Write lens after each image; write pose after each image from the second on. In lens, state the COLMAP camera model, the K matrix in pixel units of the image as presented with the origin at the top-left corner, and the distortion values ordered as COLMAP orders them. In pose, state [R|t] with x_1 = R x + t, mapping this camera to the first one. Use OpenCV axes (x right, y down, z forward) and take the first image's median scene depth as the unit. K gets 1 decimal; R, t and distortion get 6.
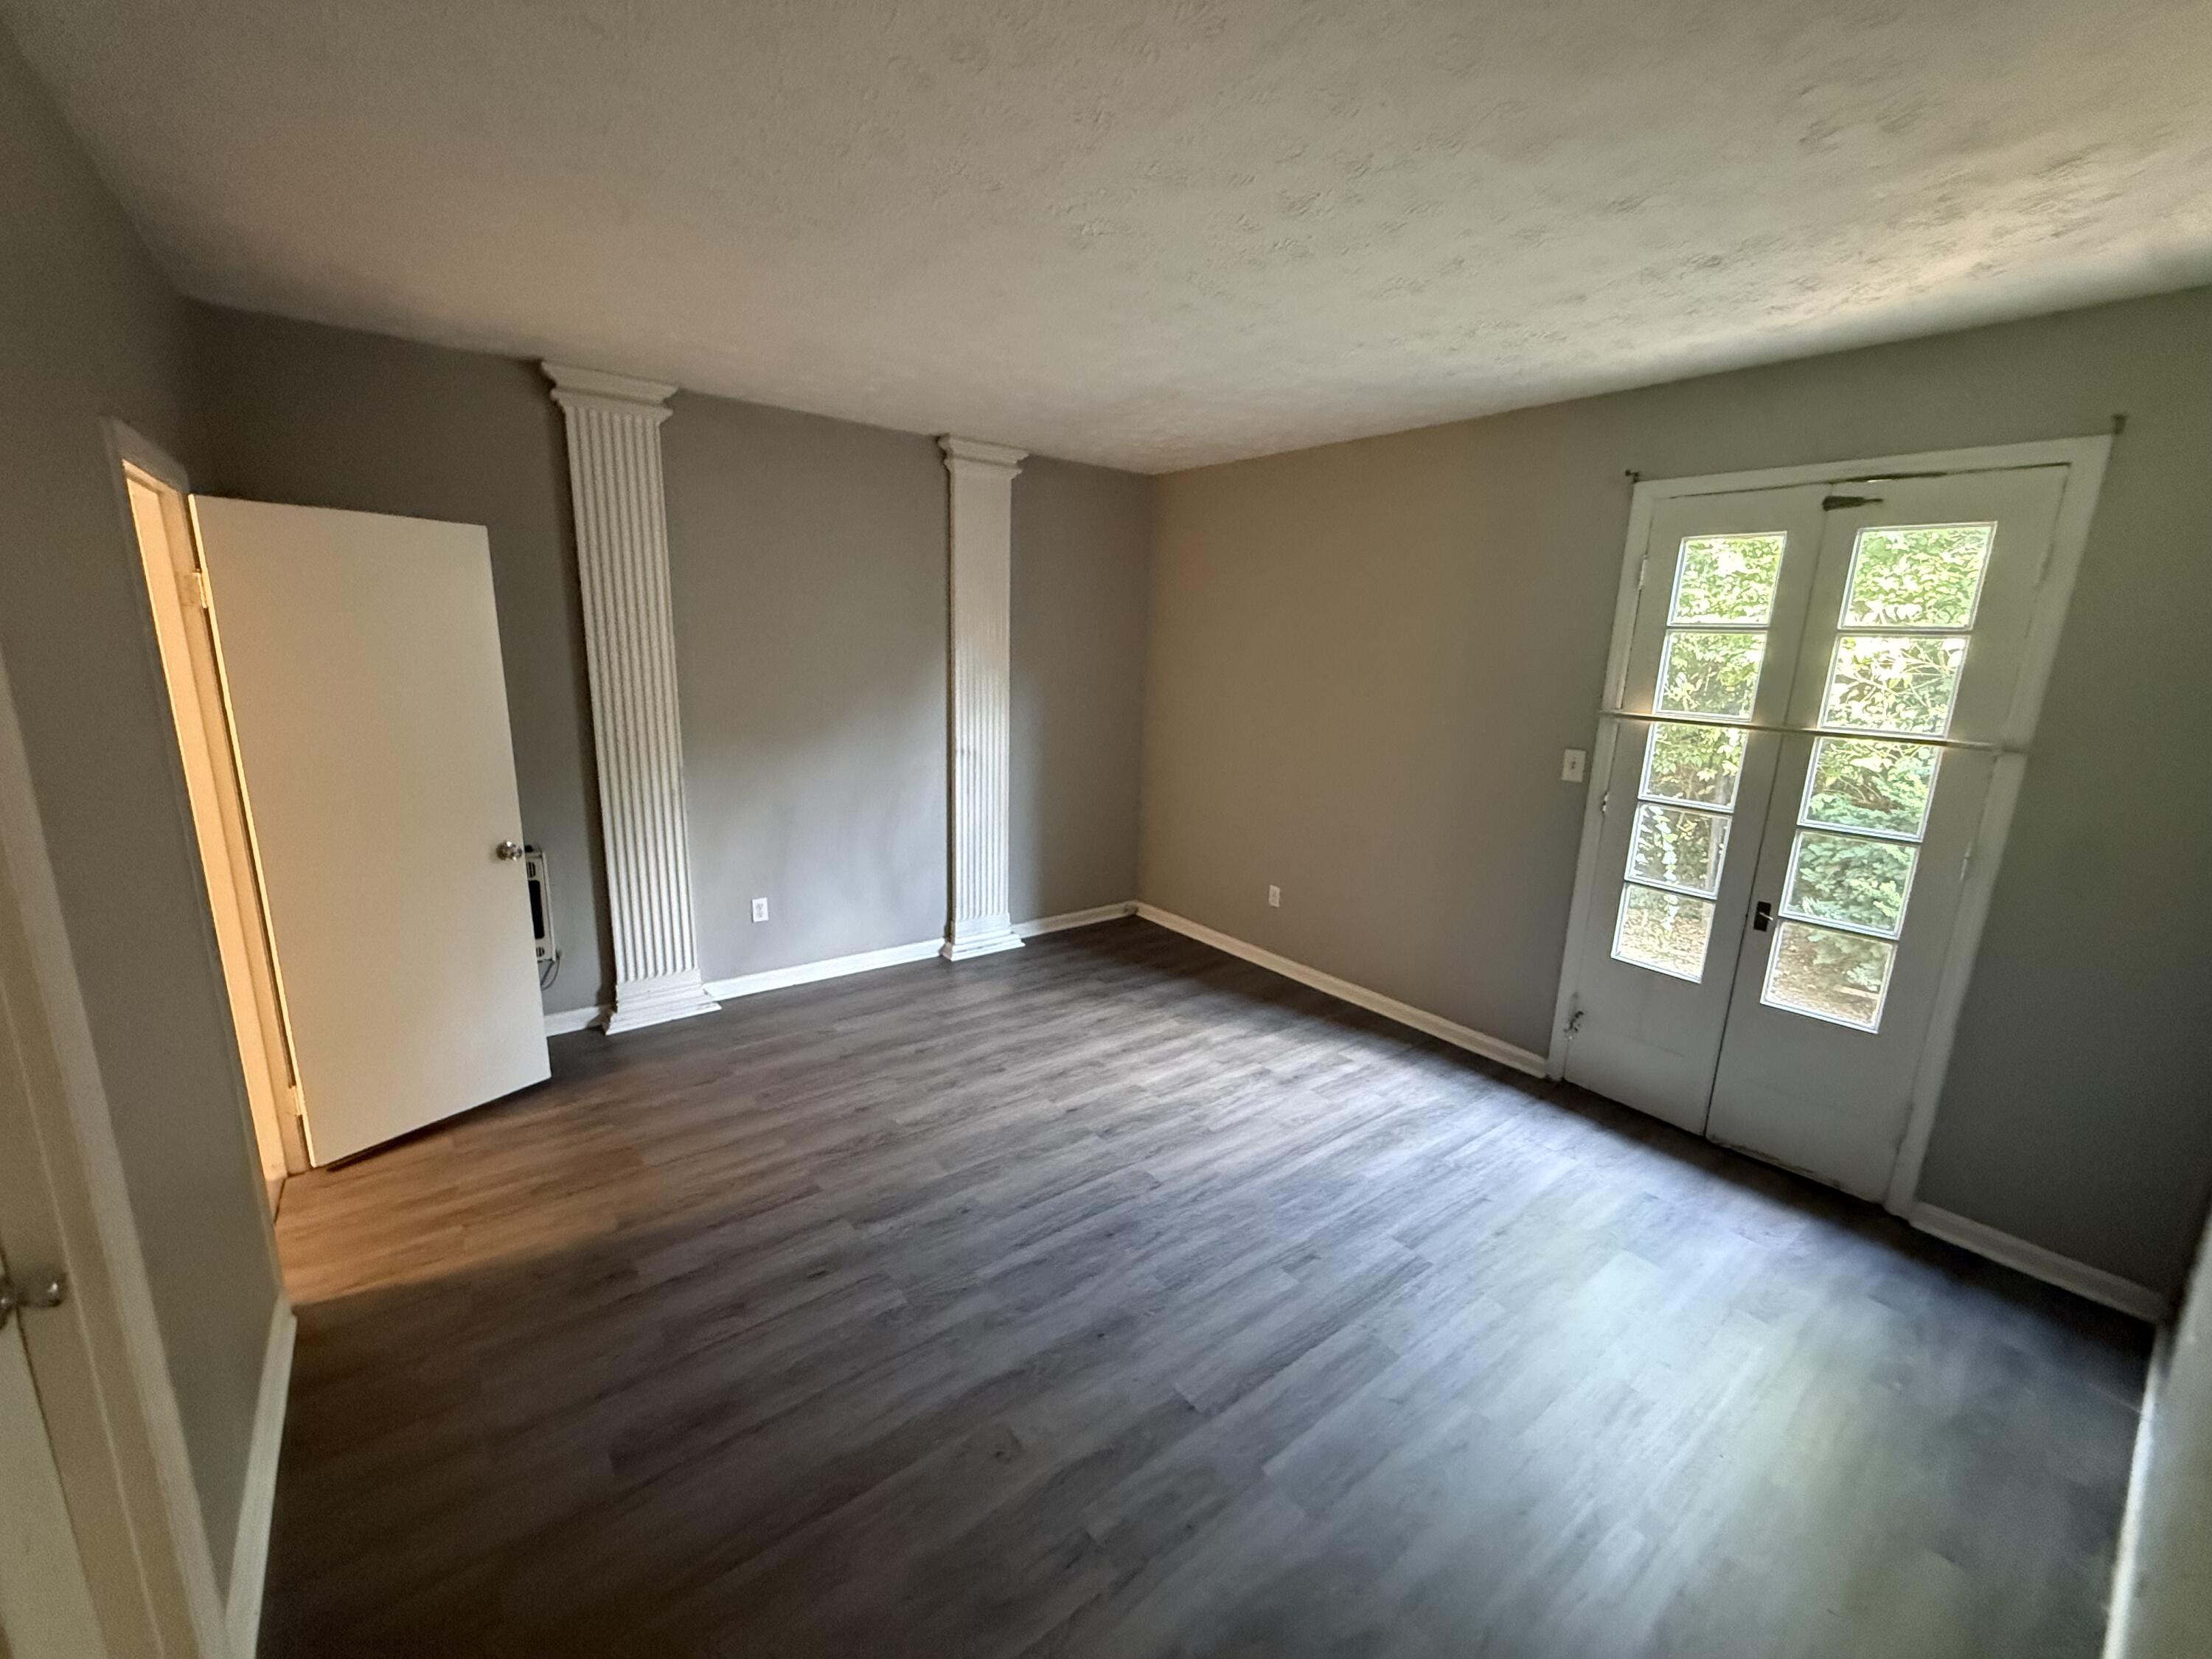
lens RADIAL K [[893.2, 0, 1106.0], [0, 893.2, 829.5], [0, 0, 1]] dist [-0.001278, 0.000033]
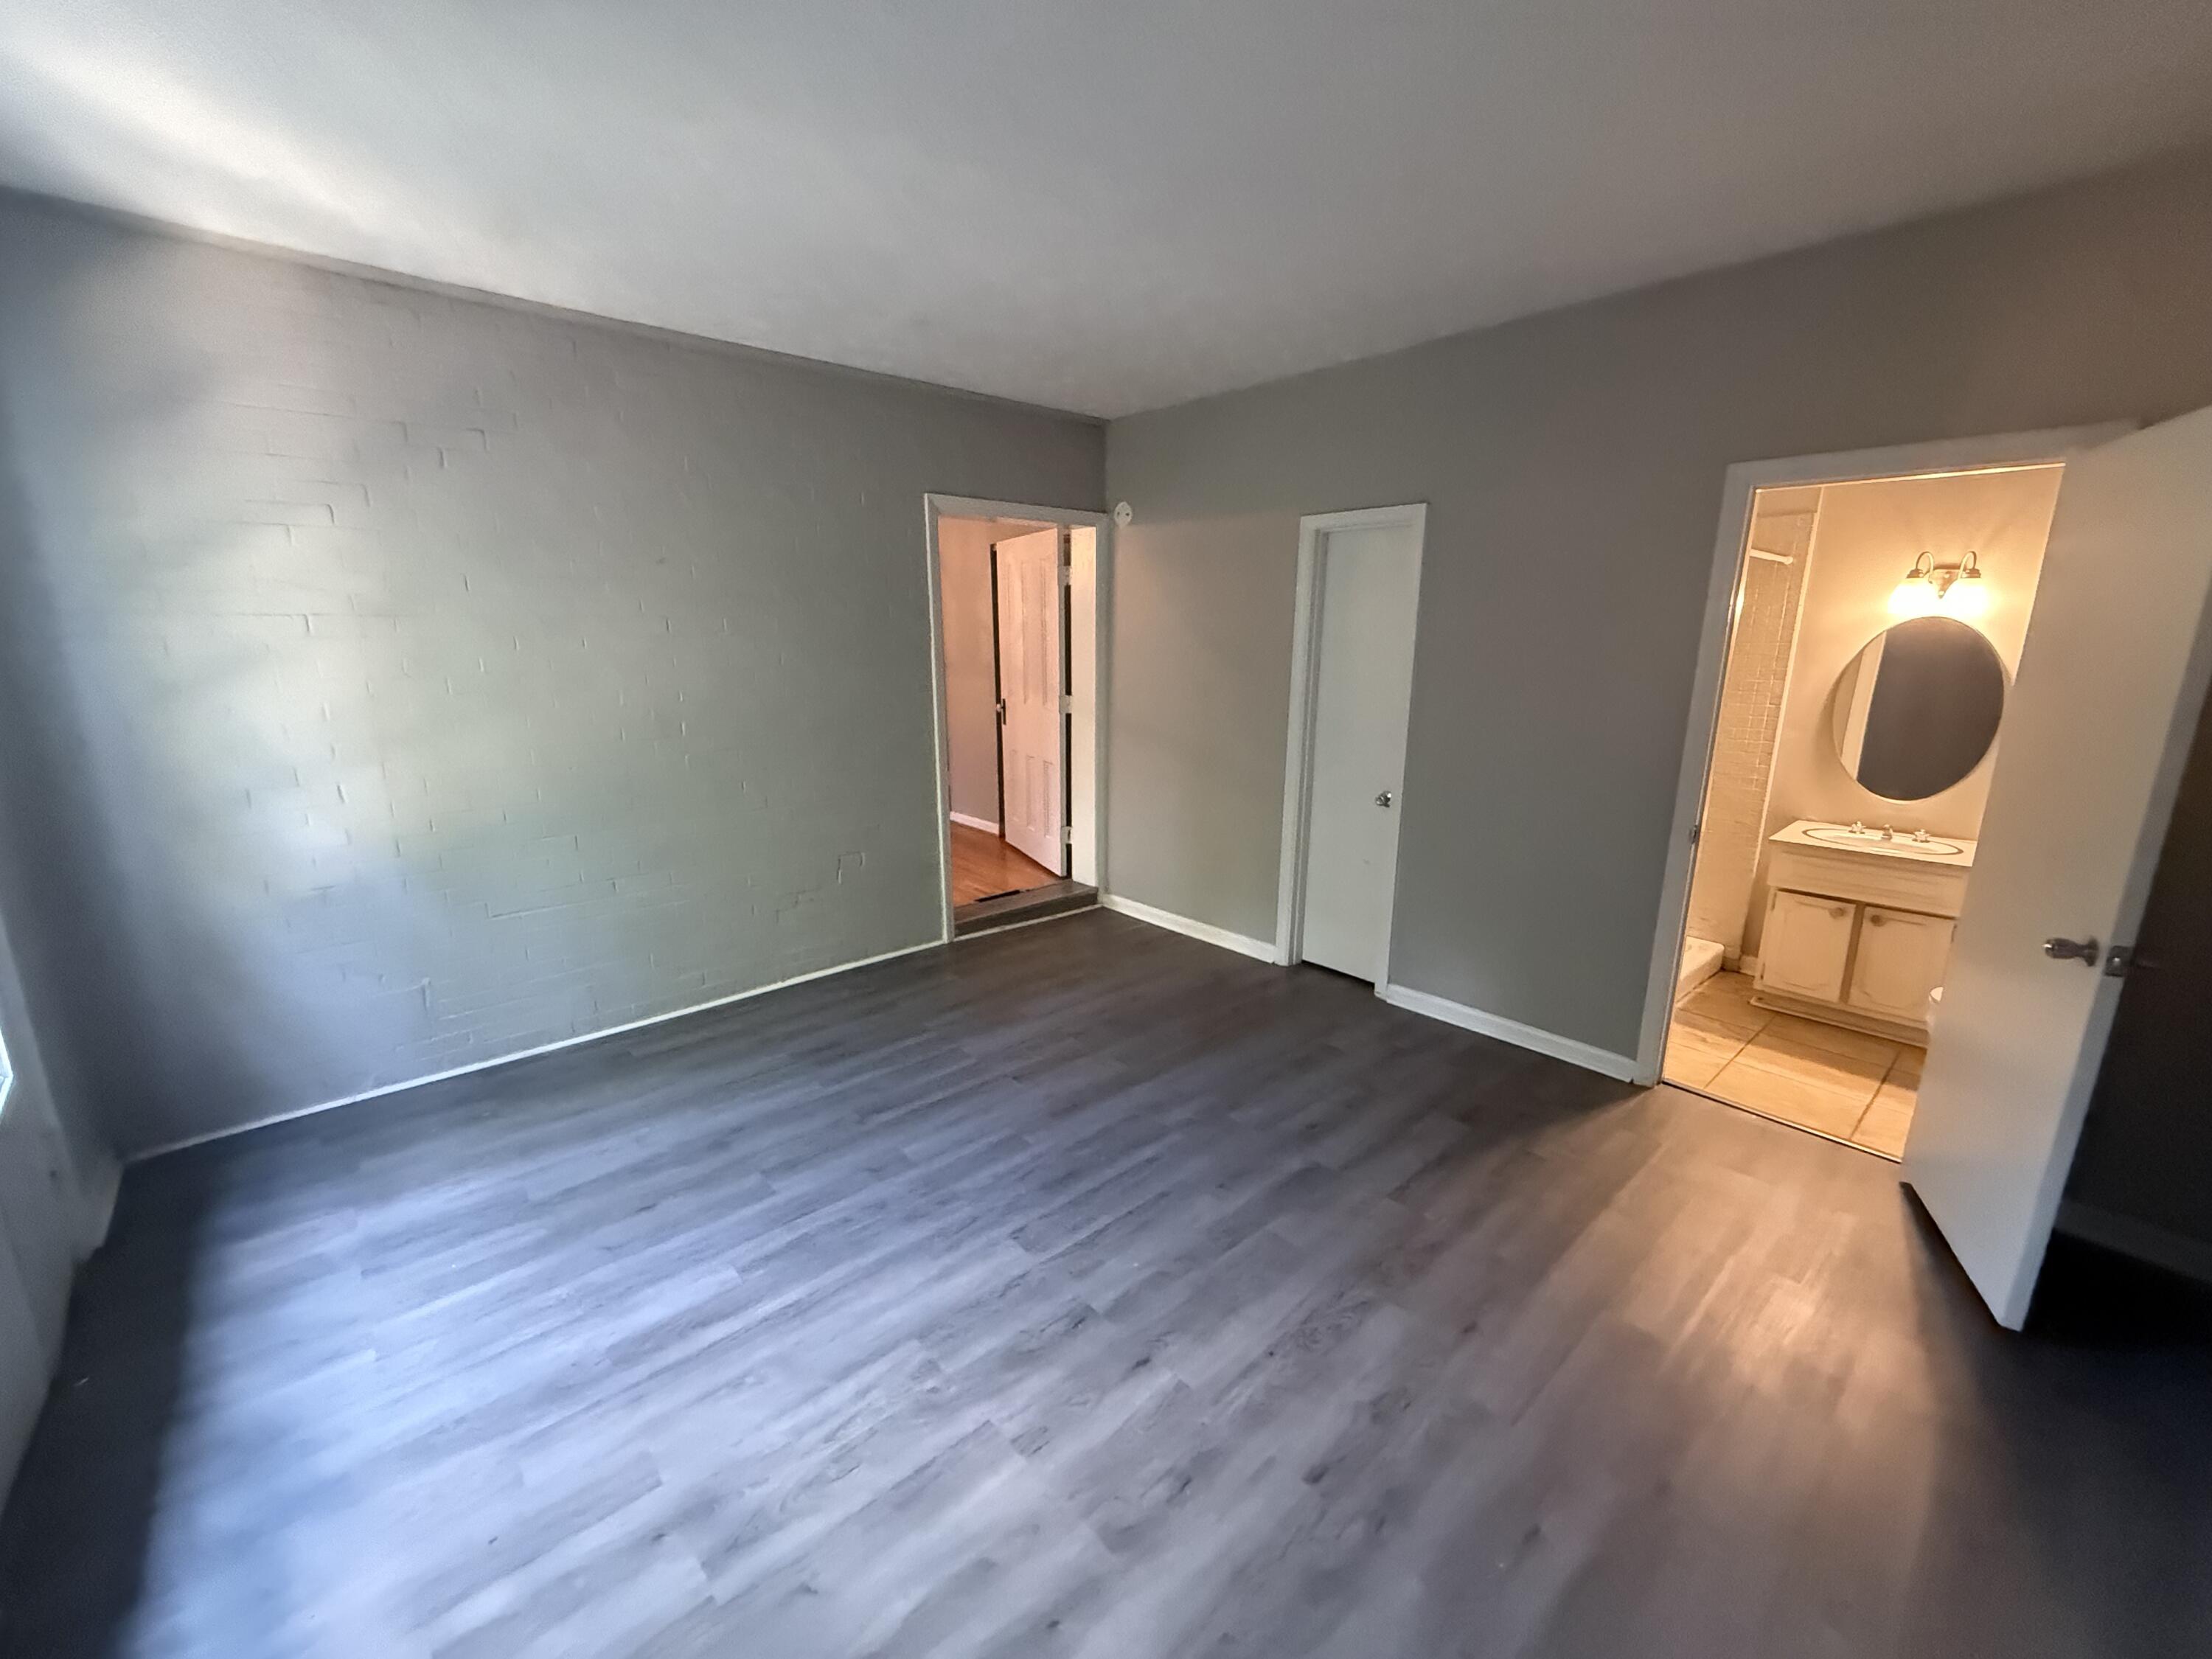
lens RADIAL K [[880.4, 0, 1099.8], [0, 880.4, 830.5], [0, 0, 1]] dist [-0.001681, 0.000581]
pose [[-0.997166, -0.024521, -0.071128, 0.043908], [-0.052396, 0.904779, 0.422647, -0.271833], [0.053991, 0.425176, -0.903499, 1.485015]]
